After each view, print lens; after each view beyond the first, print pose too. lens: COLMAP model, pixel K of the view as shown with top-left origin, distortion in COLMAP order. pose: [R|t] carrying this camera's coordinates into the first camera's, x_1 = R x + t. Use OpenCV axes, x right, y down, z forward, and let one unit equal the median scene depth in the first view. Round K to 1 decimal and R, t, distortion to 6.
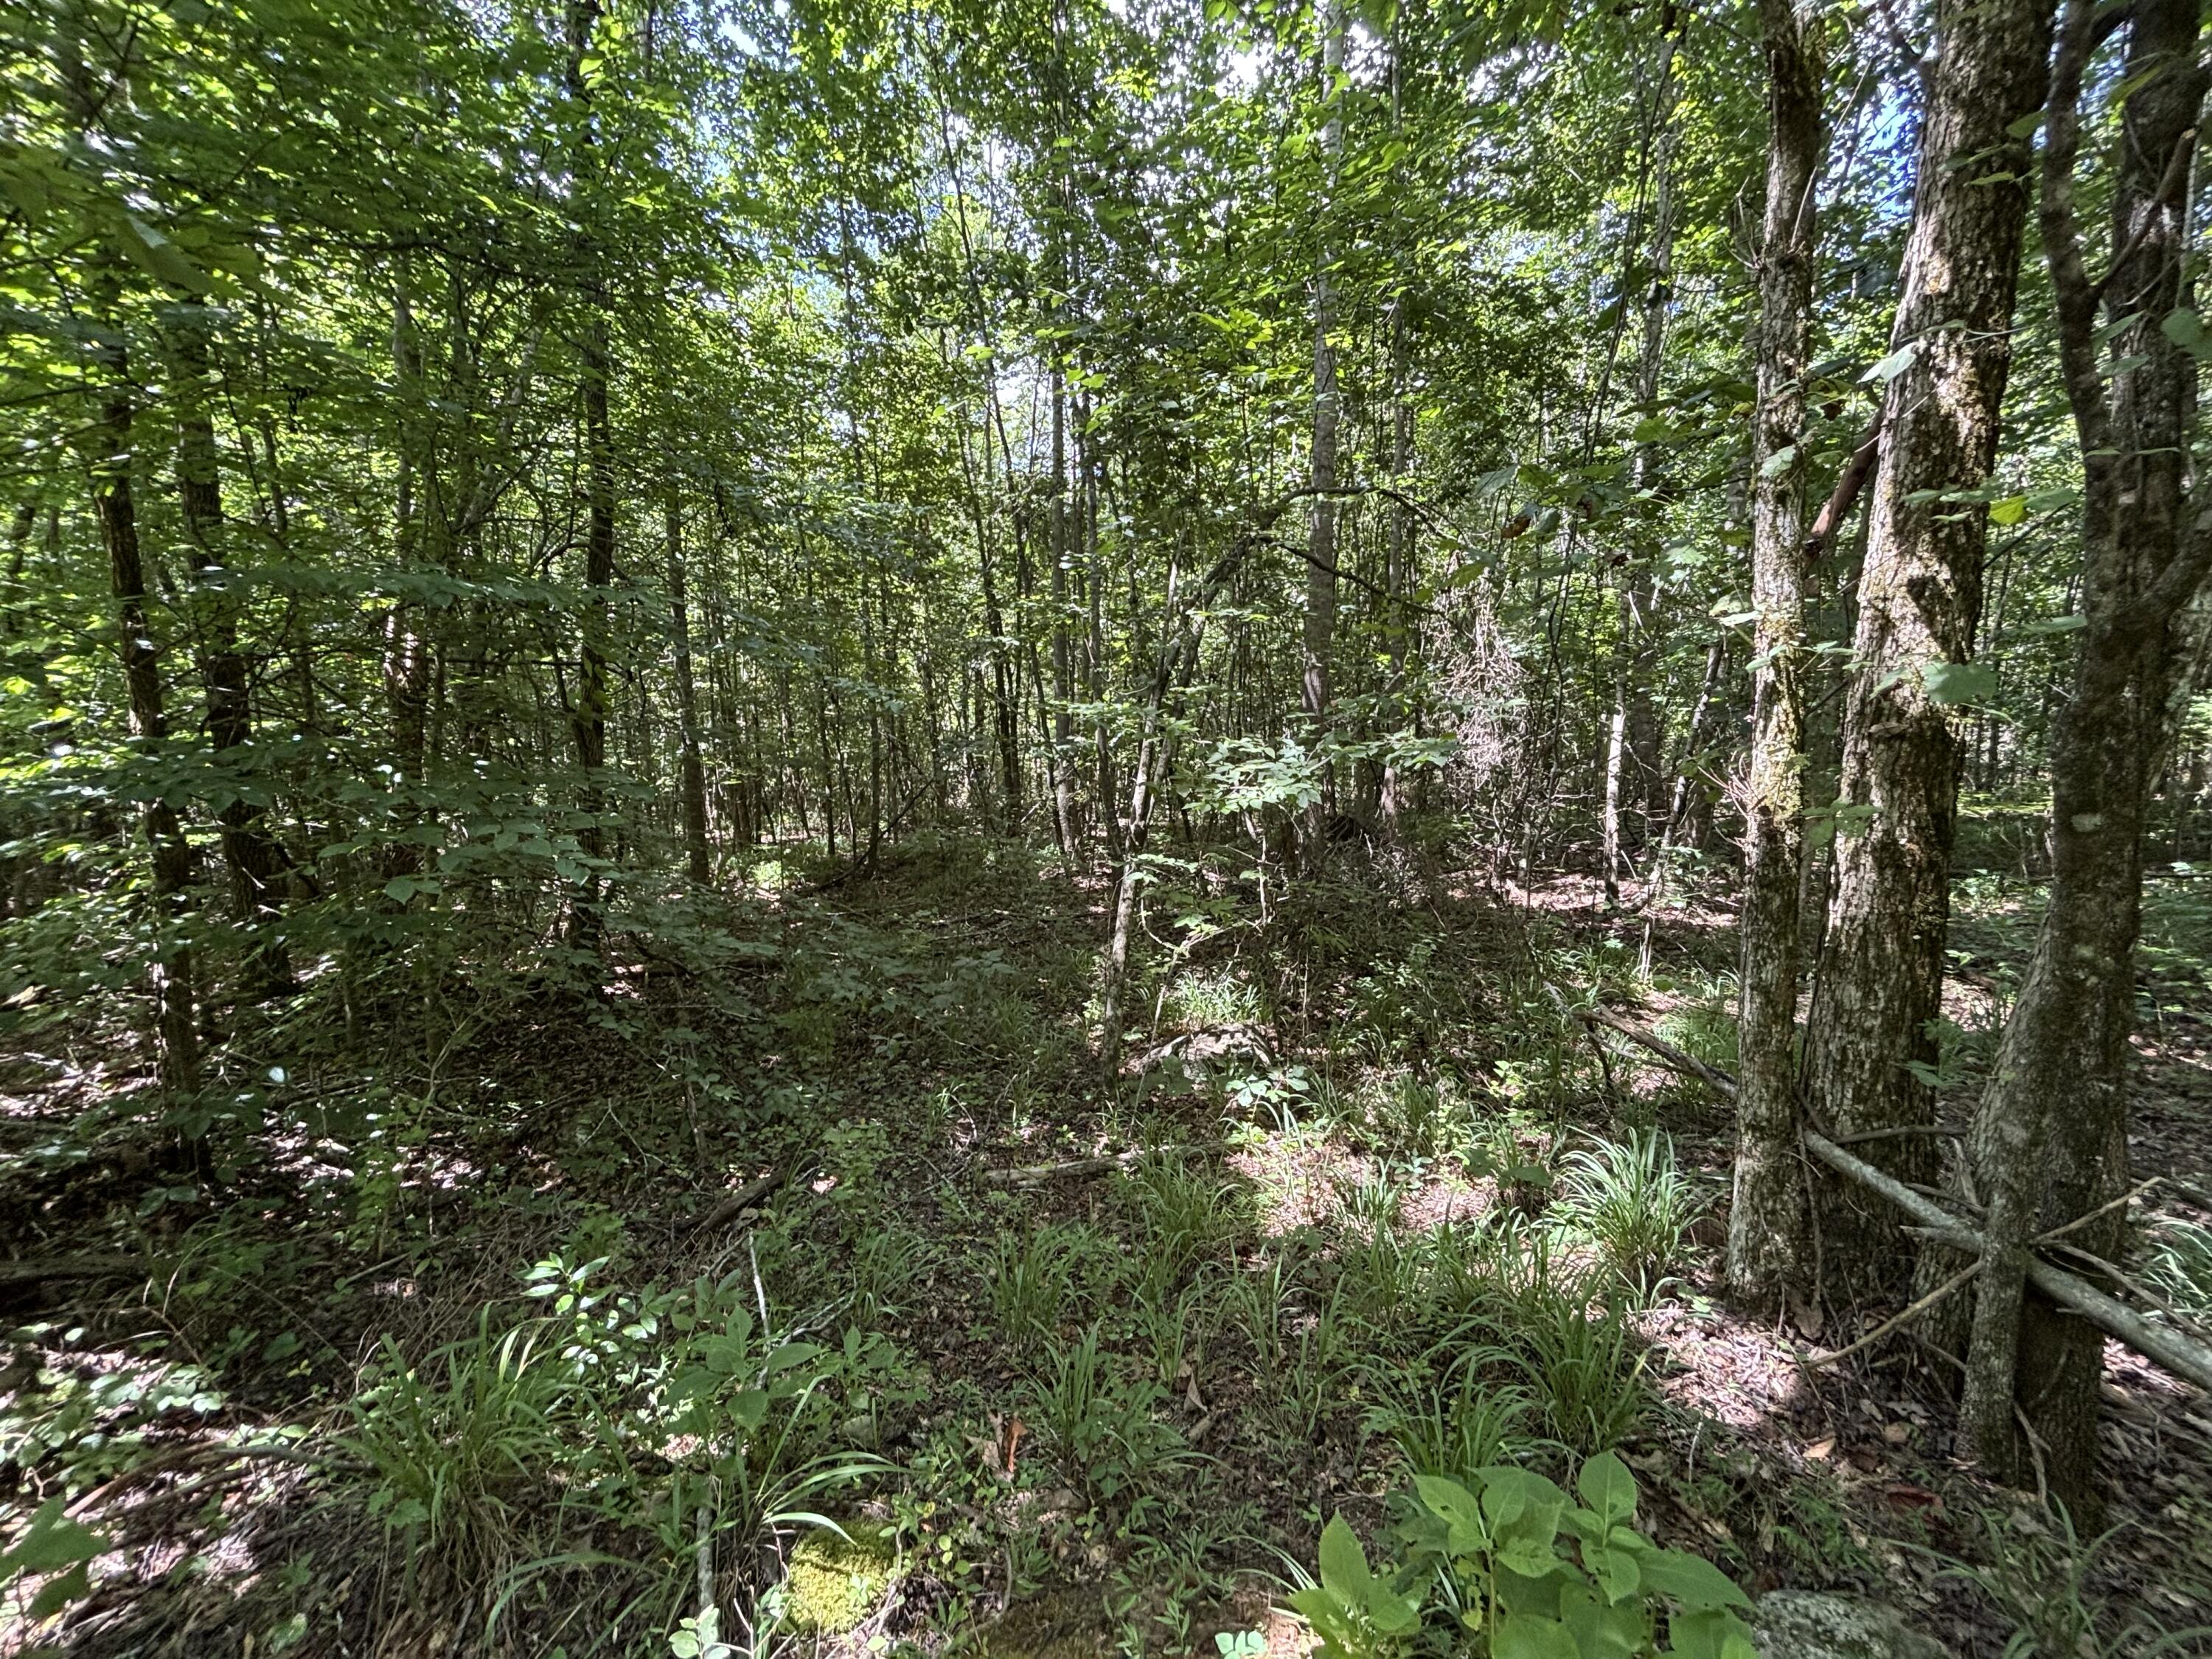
lens RADIAL K [[888.1, 0, 1099.9], [0, 888.1, 824.0], [0, 0, 1]] dist [-0.000180, -0.000024]
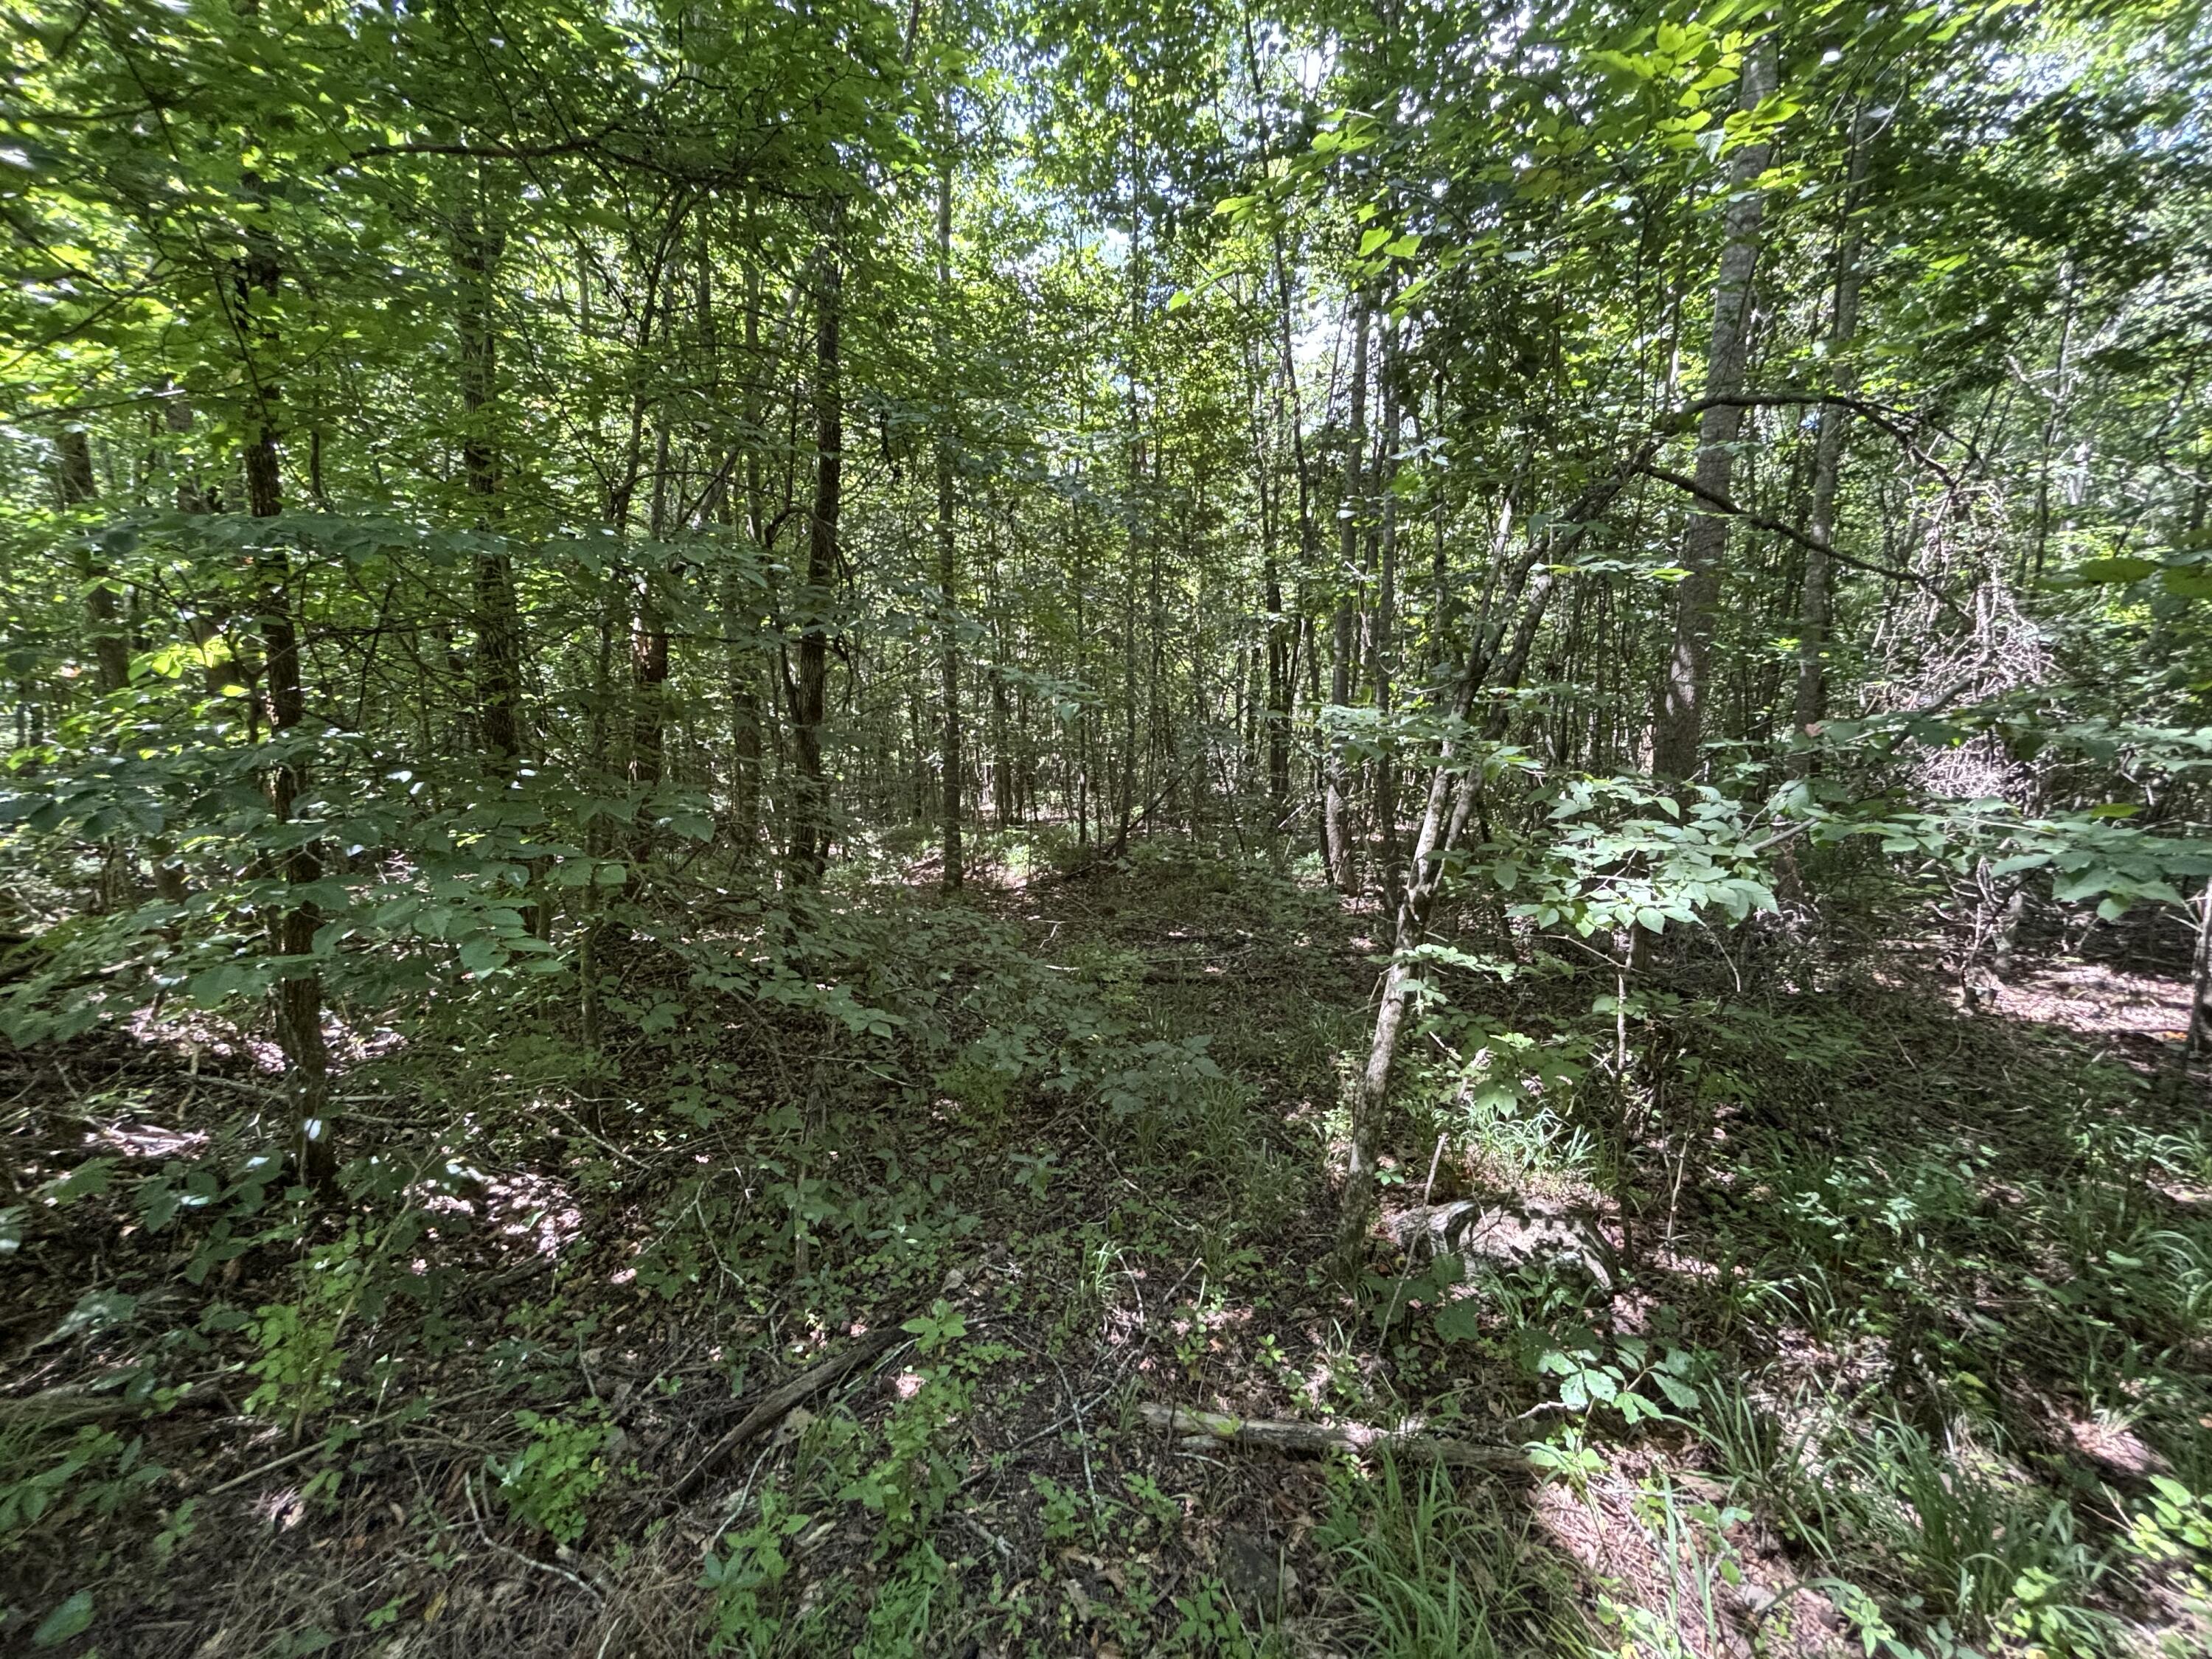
lens RADIAL K [[888.1, 0, 1099.9], [0, 888.1, 824.0], [0, 0, 1]] dist [-0.000180, -0.000024]
pose [[0.950738, 0.071640, -0.301604, 0.007833], [-0.064242, 0.997342, 0.034391, -0.037863], [0.303266, -0.013321, 0.952813, 0.192938]]
